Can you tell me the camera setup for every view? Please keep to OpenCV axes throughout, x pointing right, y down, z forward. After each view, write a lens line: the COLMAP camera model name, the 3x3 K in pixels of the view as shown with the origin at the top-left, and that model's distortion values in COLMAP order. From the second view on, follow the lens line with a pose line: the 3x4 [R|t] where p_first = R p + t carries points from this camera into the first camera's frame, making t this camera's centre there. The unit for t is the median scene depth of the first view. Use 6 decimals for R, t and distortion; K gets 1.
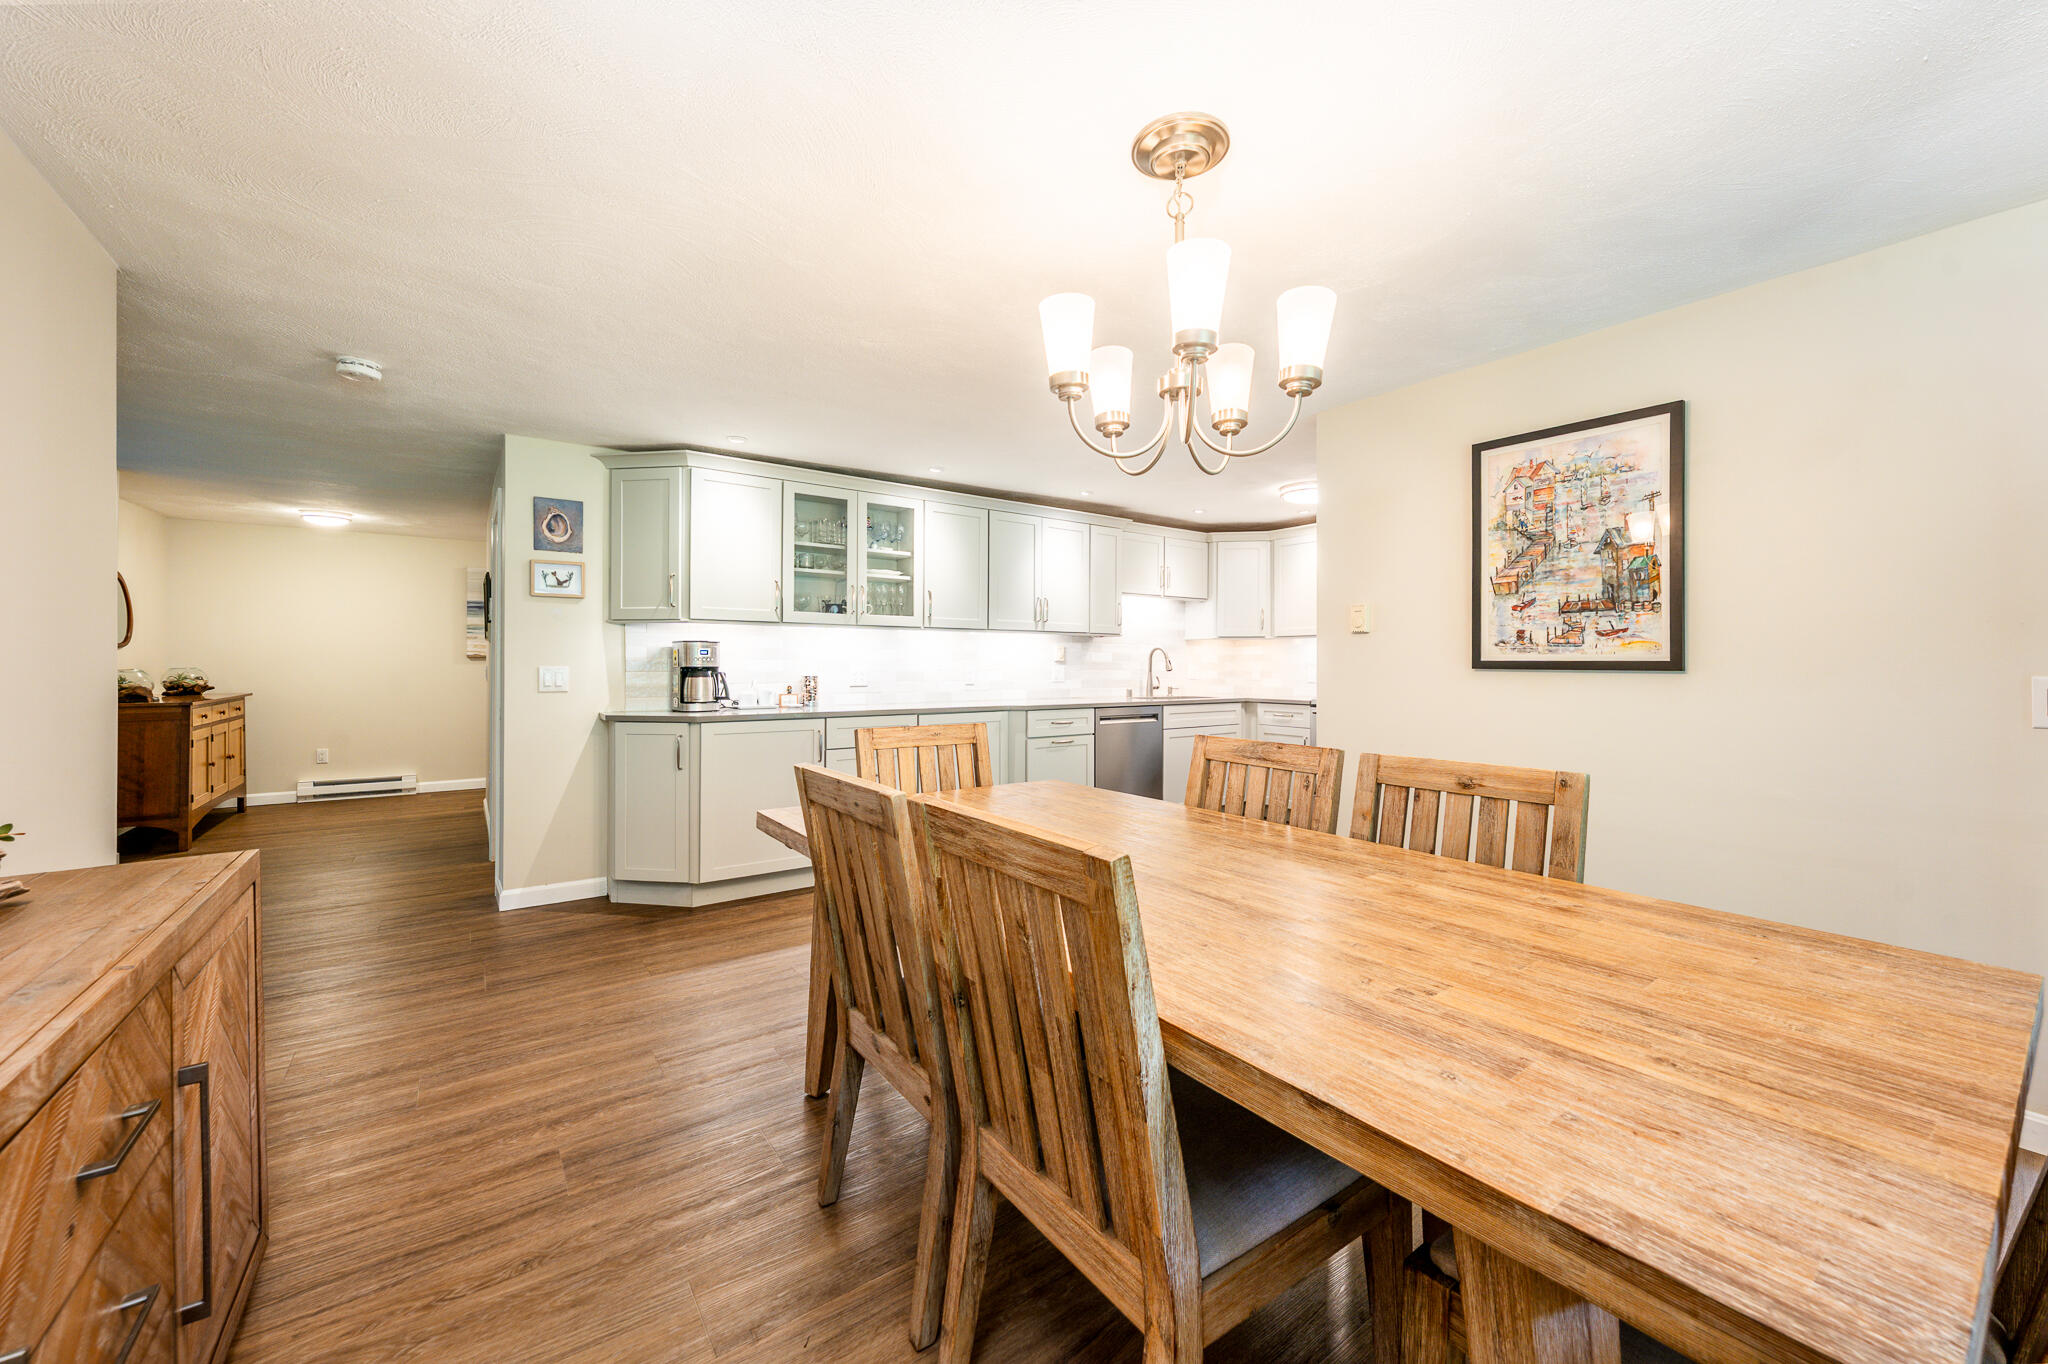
lens RADIAL K [[790.9, 0, 1008.8], [0, 790.9, 673.6], [0, 0, 1]] dist [-0.006009, 0.000081]
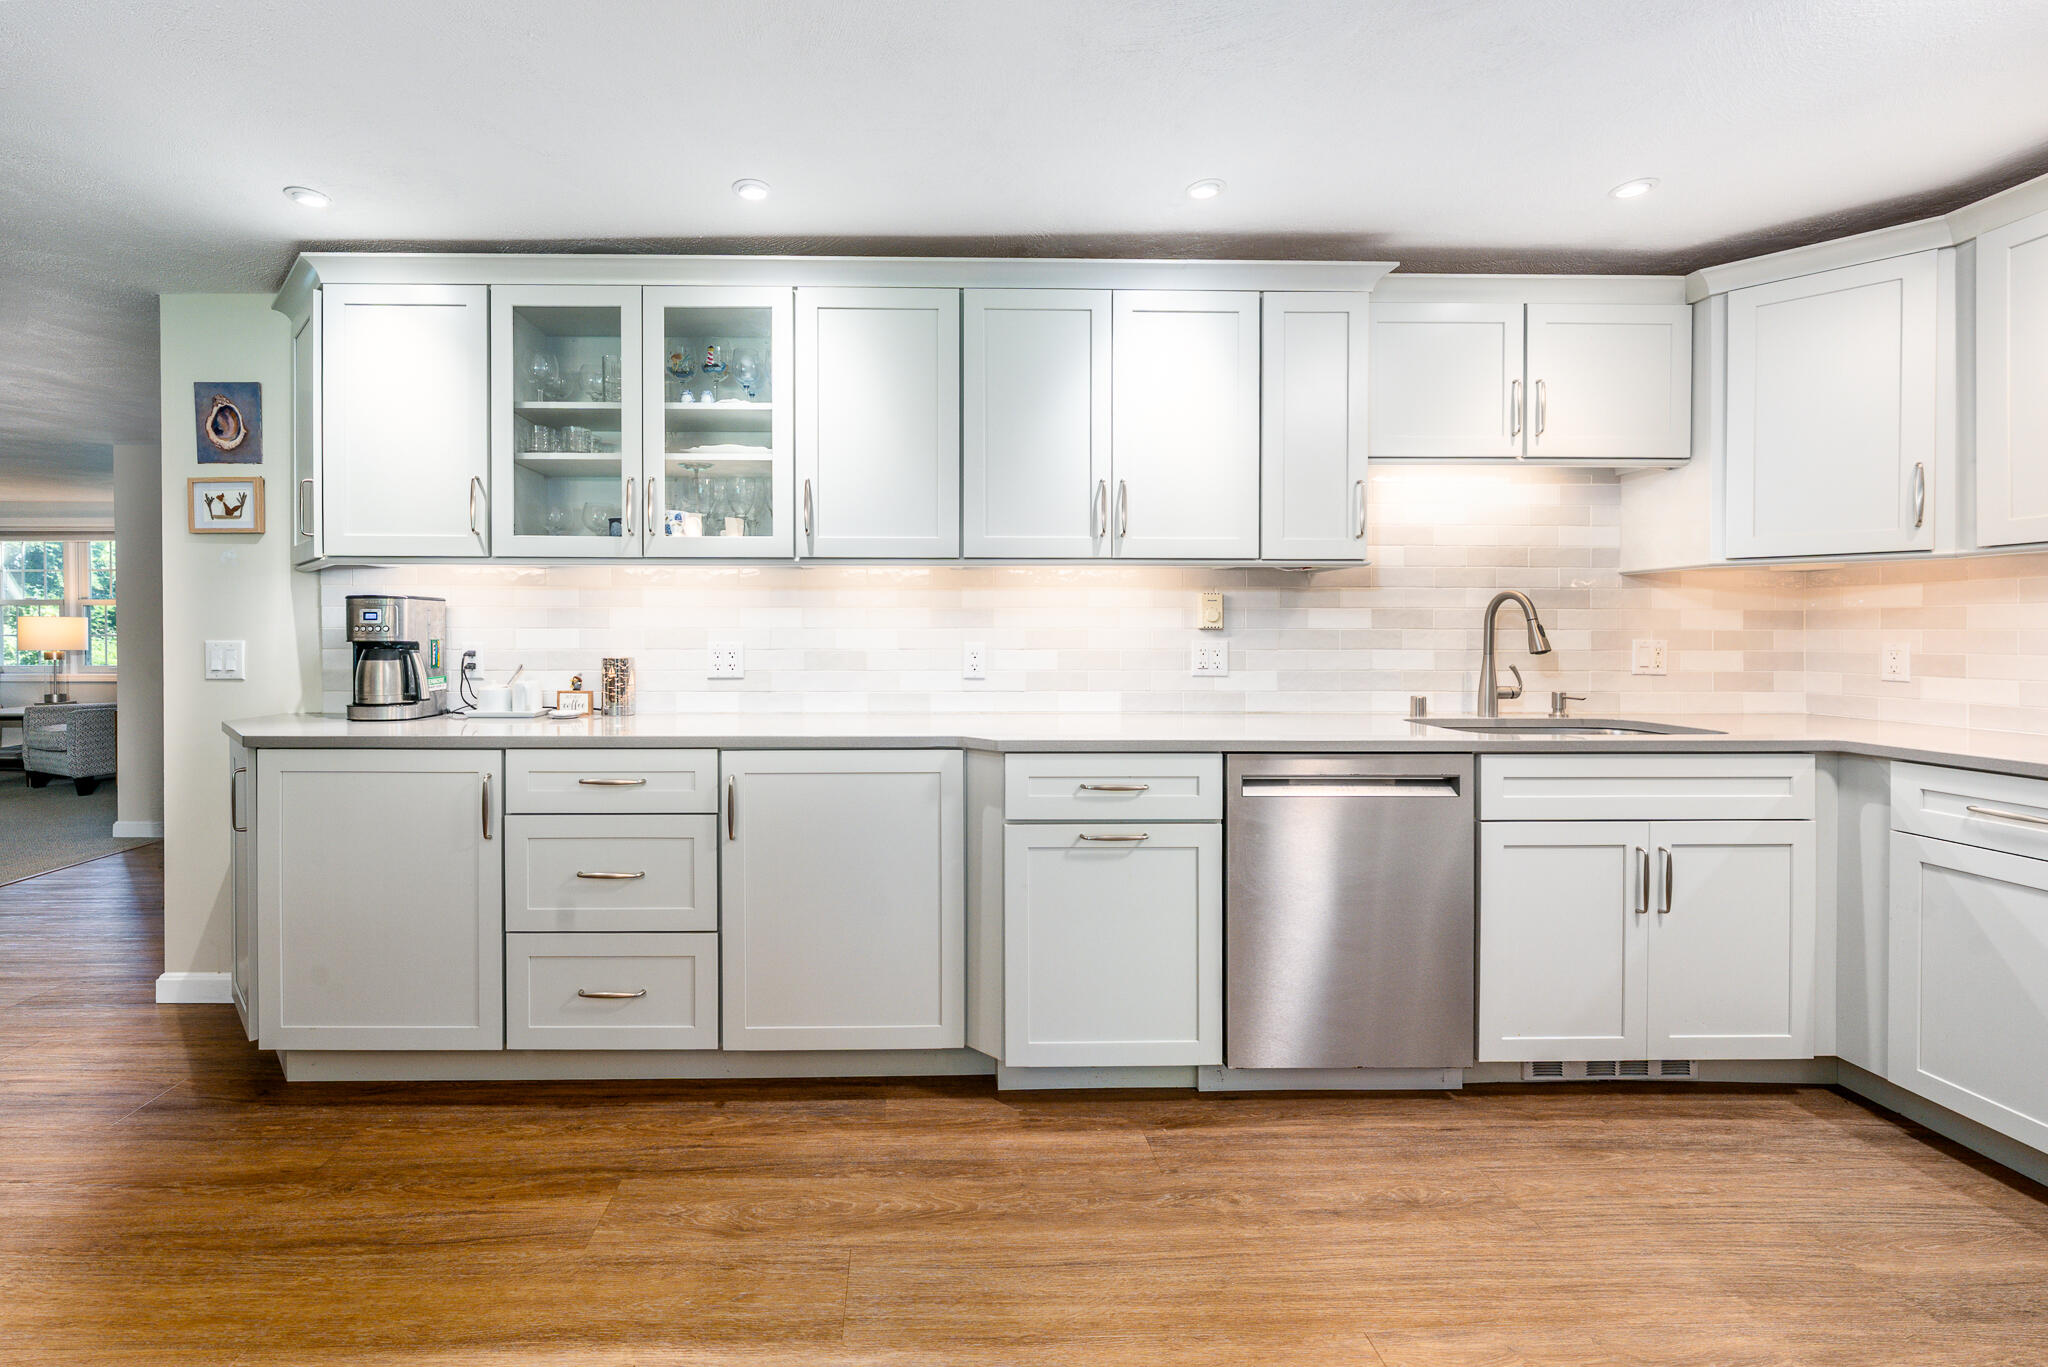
lens RADIAL K [[790.9, 0, 913.4], [0, 790.9, 637.5], [0, 0, 1]] dist [-0.006009, 0.000081]
pose [[0.821427, 0.002460, -0.570308, 0.251007], [-0.006075, 0.999972, -0.004437, -0.011380], [0.570281, 0.007109, 0.821419, 0.755732]]
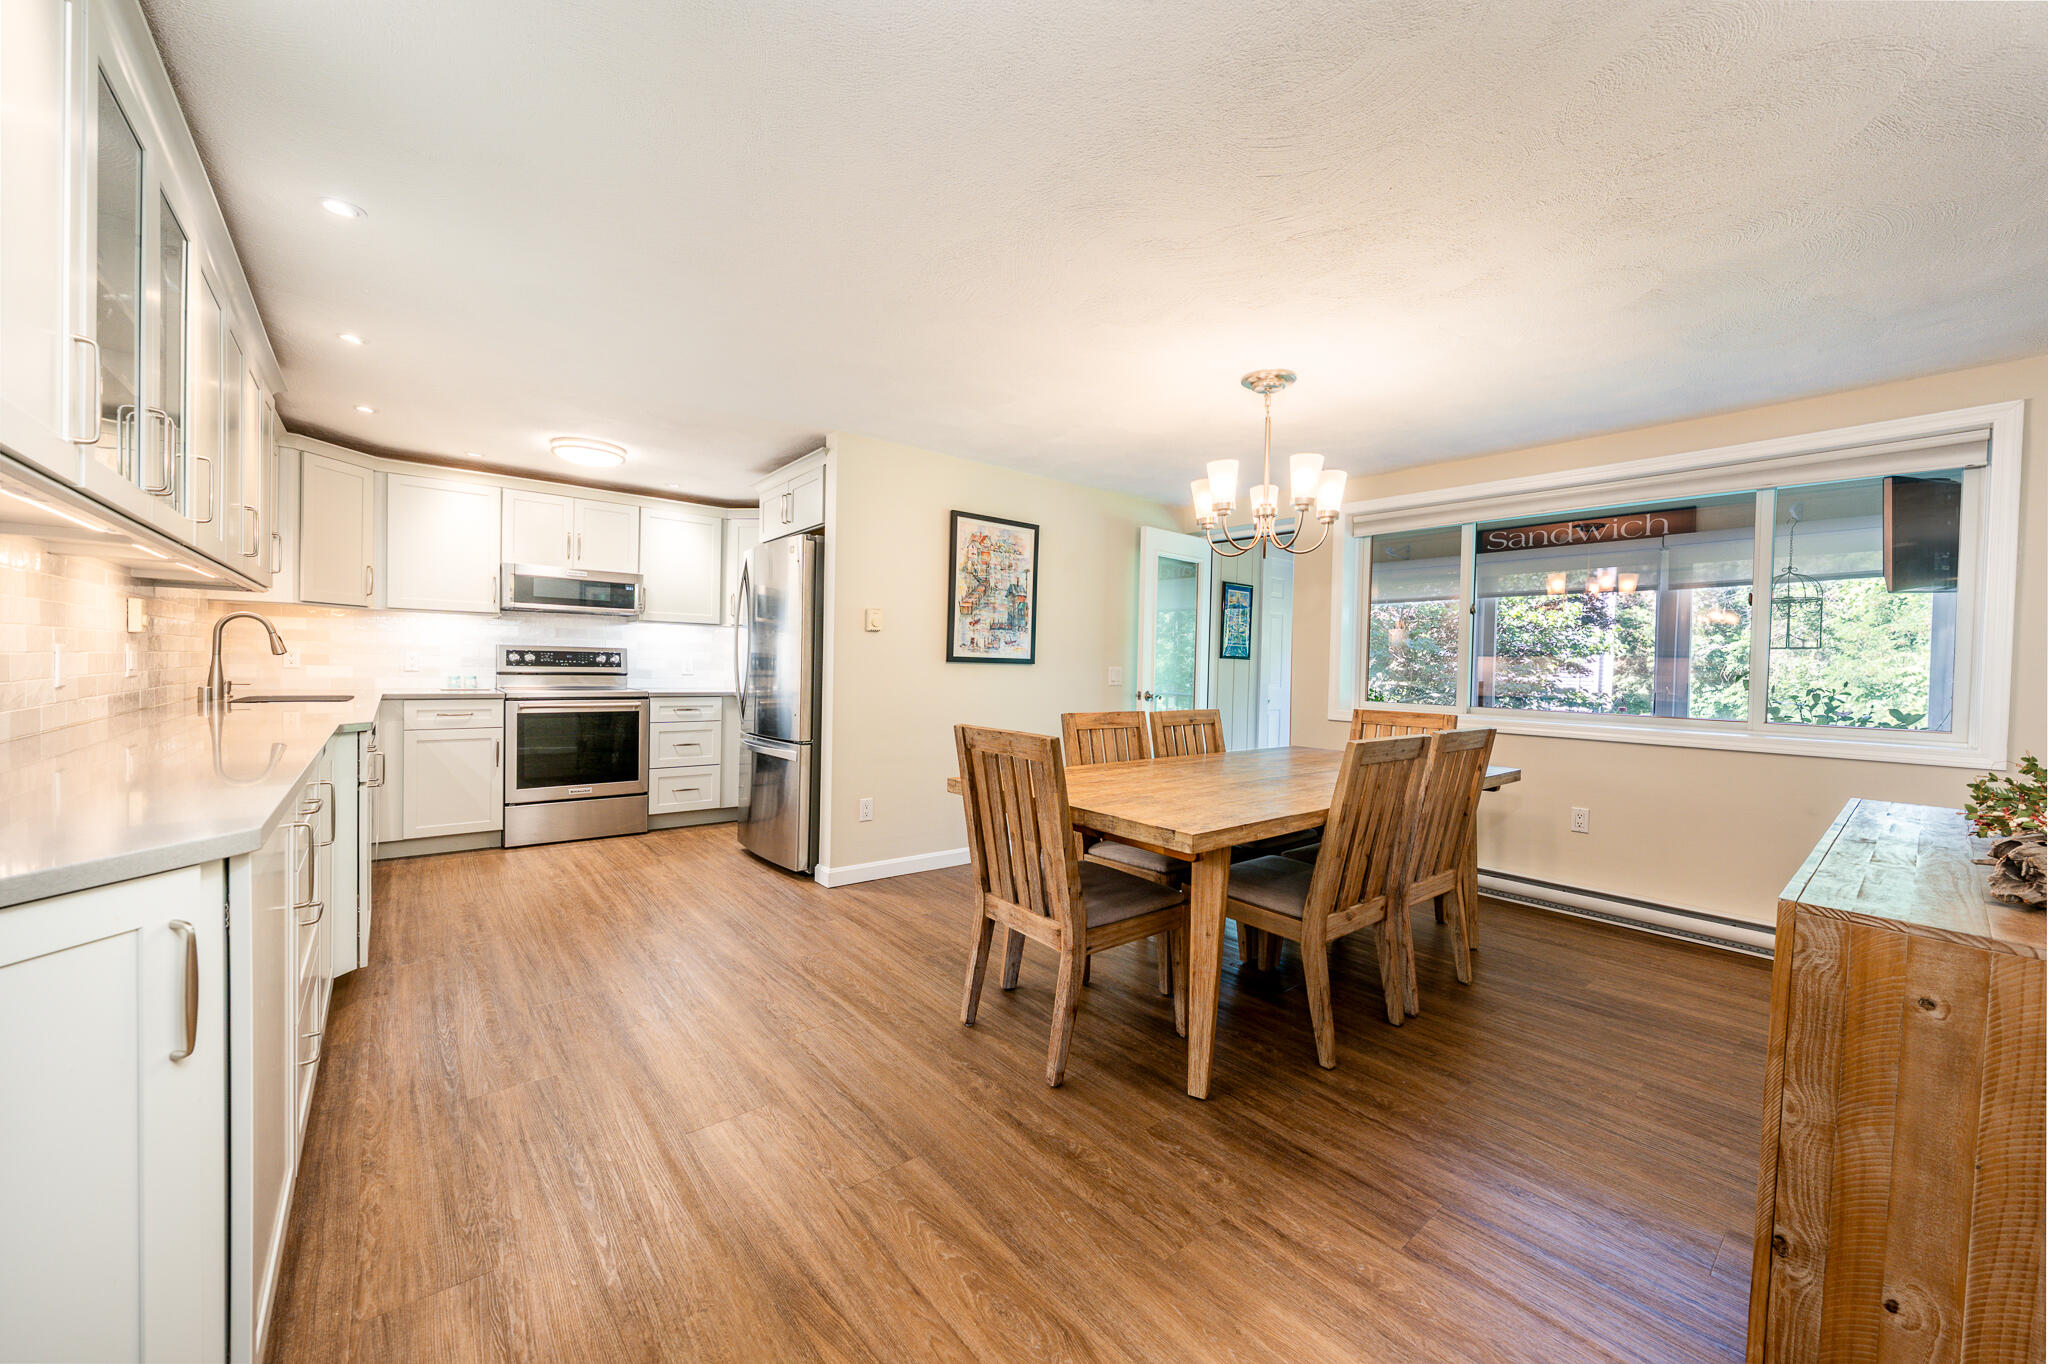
lens RADIAL K [[790.9, 0, 1040.0], [0, 790.9, 680.1], [0, 0, 1]] dist [-0.006009, 0.000081]
pose [[-0.099141, -0.022791, 0.994812, -0.652326], [-0.010298, 0.999708, 0.021877, -0.004680], [-0.995020, -0.008075, -0.099347, 0.711039]]
